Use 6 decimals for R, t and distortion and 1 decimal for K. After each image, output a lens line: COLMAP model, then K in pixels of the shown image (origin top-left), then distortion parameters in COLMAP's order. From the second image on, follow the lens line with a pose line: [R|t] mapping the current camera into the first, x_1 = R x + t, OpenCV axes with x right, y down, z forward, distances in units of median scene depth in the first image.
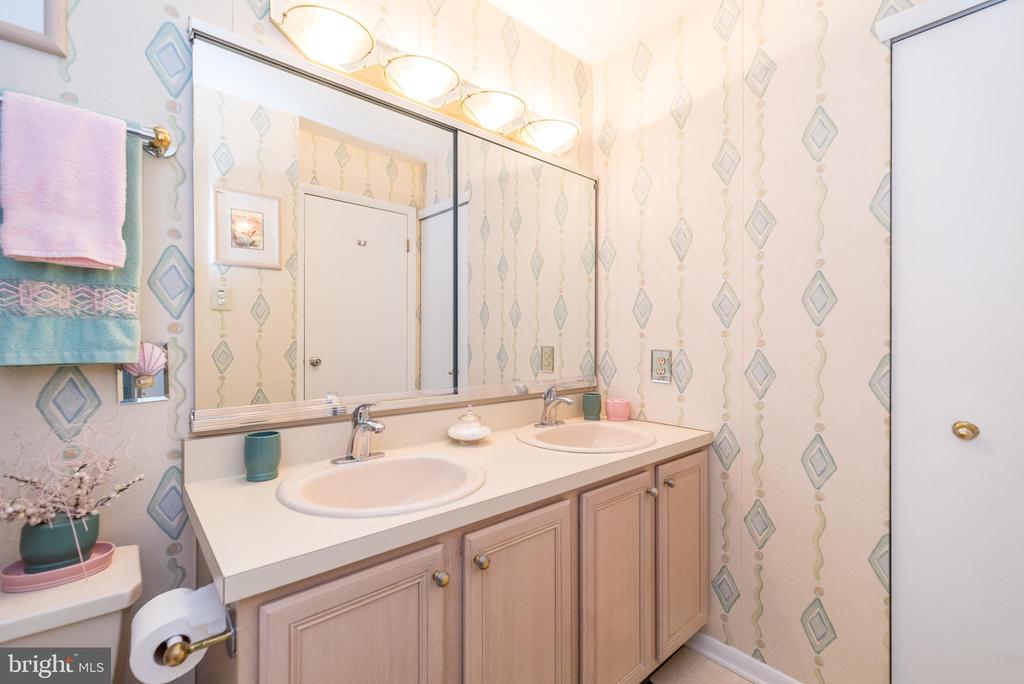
lens RADIAL K [[443.7, 0, 513.2], [0, 443.7, 336.8], [0, 0, 1]] dist [0.002109, 0.000259]
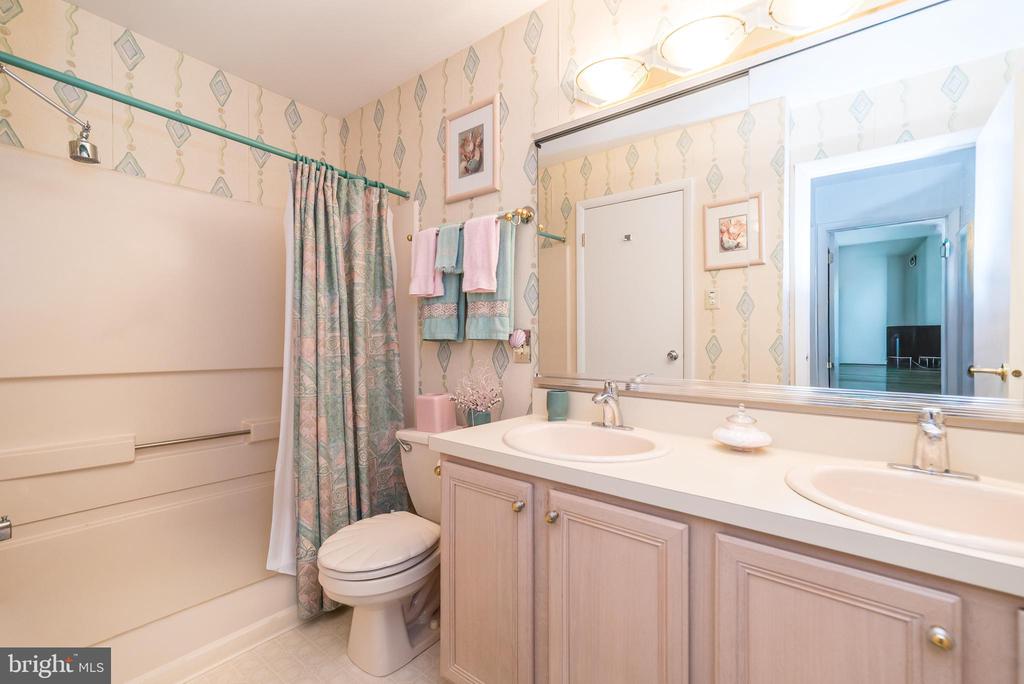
lens RADIAL K [[443.7, 0, 513.2], [0, 443.7, 336.8], [0, 0, 1]] dist [0.002109, 0.000259]
pose [[0.175107, -0.009948, -0.984499, 0.897568], [-0.000736, 0.999947, -0.010235, 0.058177], [0.984549, 0.002516, 0.175090, 0.636590]]
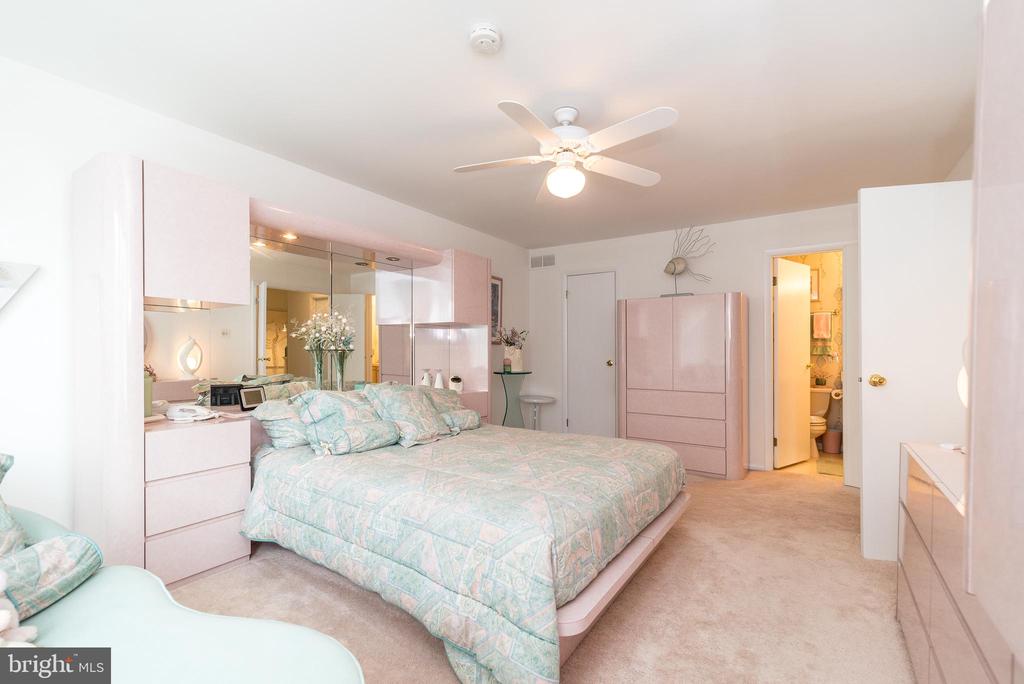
lens RADIAL K [[443.7, 0, 513.2], [0, 443.7, 336.8], [0, 0, 1]] dist [0.002109, 0.000259]
pose [[0.263485, -0.004076, -0.964655, 3.160014], [0.003068, 0.999990, -0.003388, -0.145862], [0.964659, -0.002067, 0.263495, -3.936114]]
